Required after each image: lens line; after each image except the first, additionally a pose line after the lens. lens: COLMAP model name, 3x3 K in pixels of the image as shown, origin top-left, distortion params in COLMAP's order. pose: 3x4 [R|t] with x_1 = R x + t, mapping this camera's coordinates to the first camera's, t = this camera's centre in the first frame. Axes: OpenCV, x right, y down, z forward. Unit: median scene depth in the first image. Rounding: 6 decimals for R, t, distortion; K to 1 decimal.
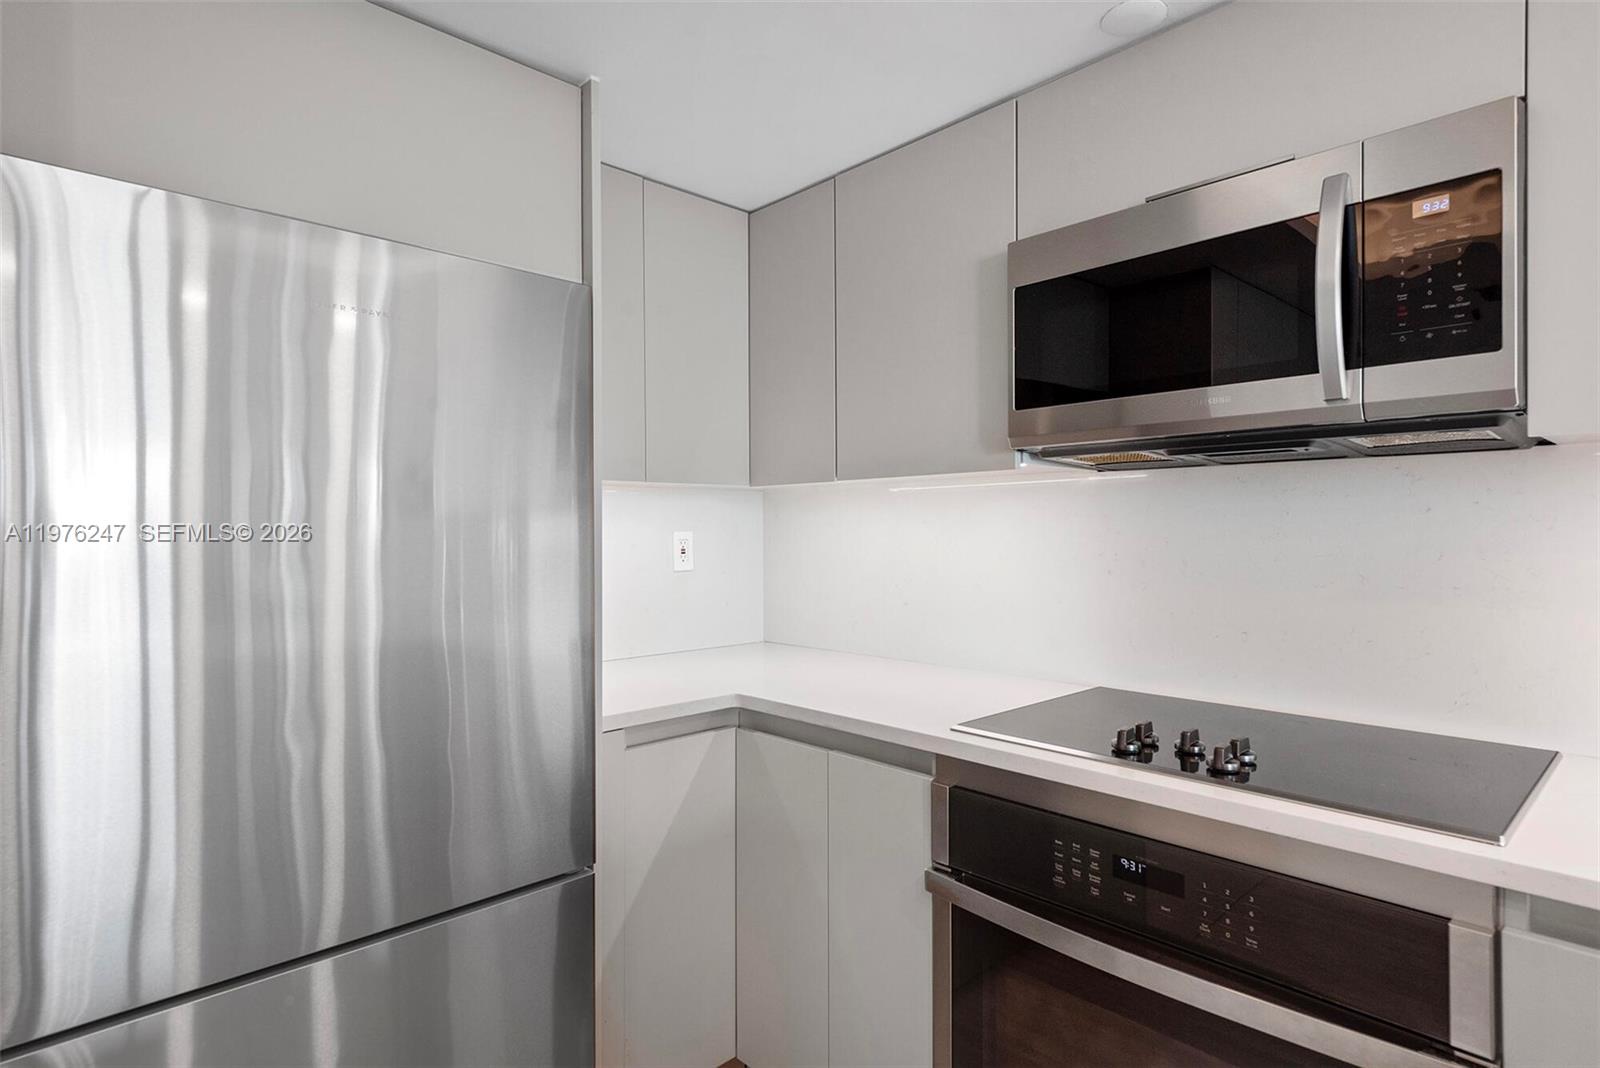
lens RADIAL K [[856.8, 0, 800.0], [0, 856.8, 534.0], [0, 0, 1]] dist [0.001288, 0.000038]
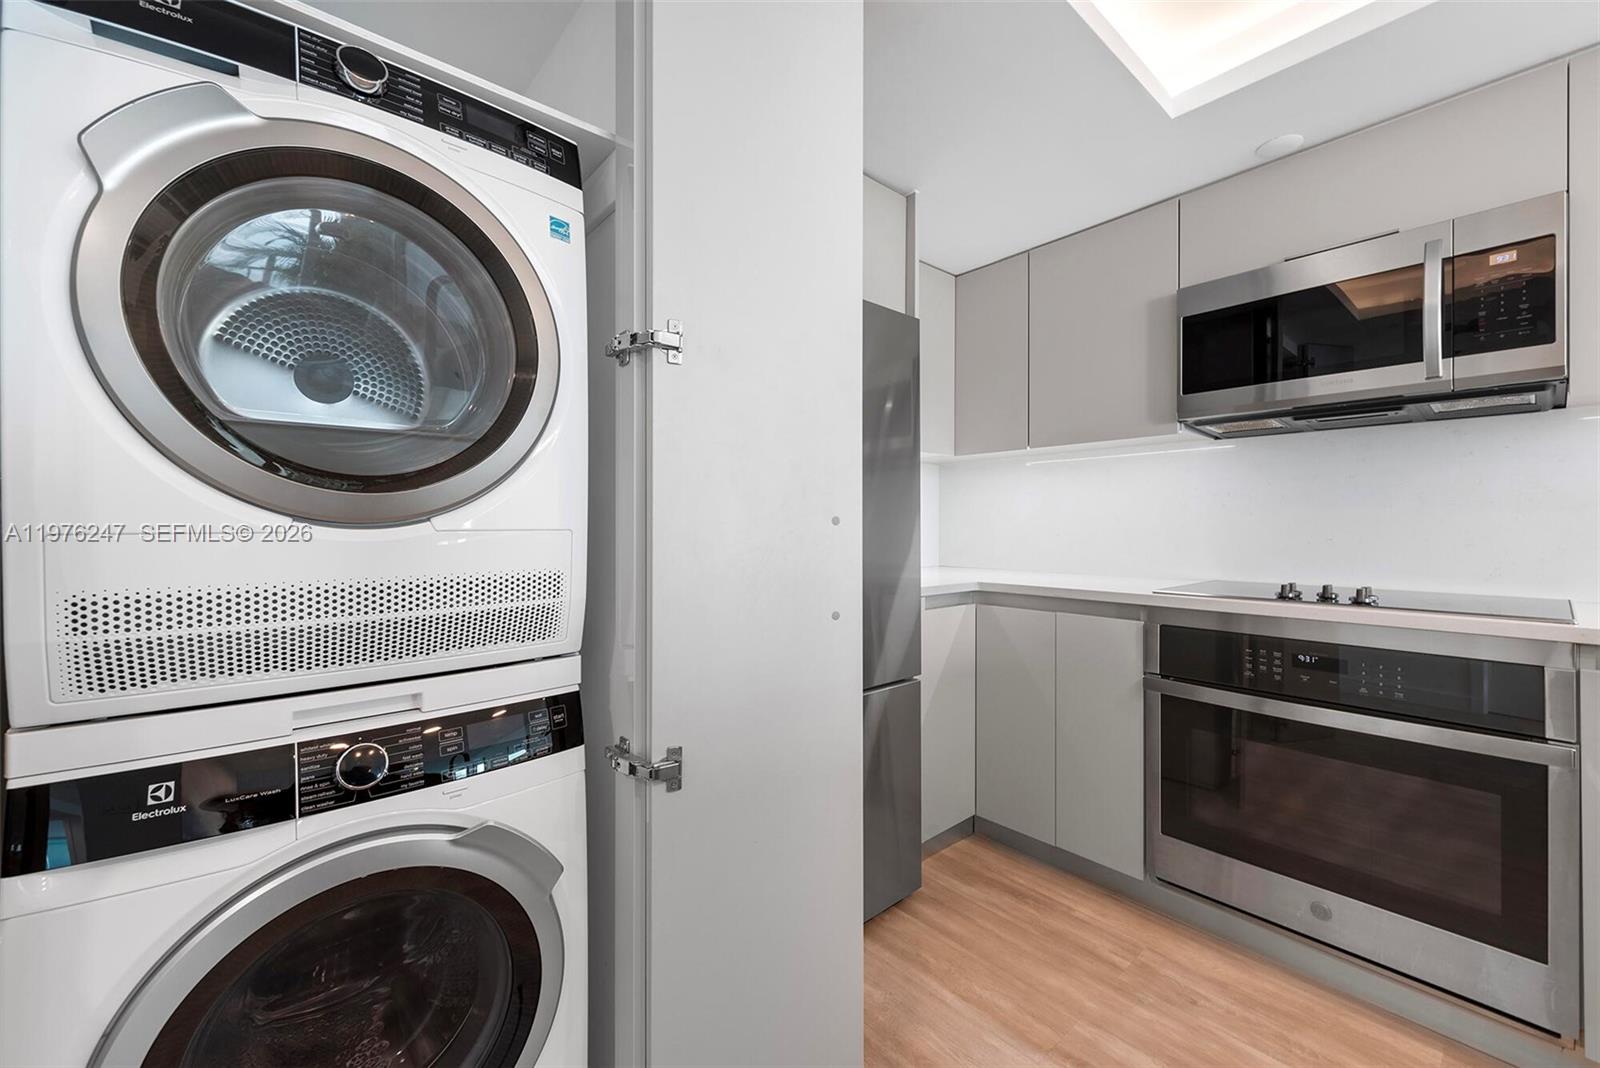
lens RADIAL K [[638.9, 0, 798.4], [0, 638.9, 525.7], [0, 0, 1]] dist [-0.000896, -0.000173]
pose [[0.998578, 0.002422, -0.053253, -0.453624], [-0.002388, 0.999997, 0.000707, 0.111652], [0.053254, -0.000578, 0.998581, -0.244815]]
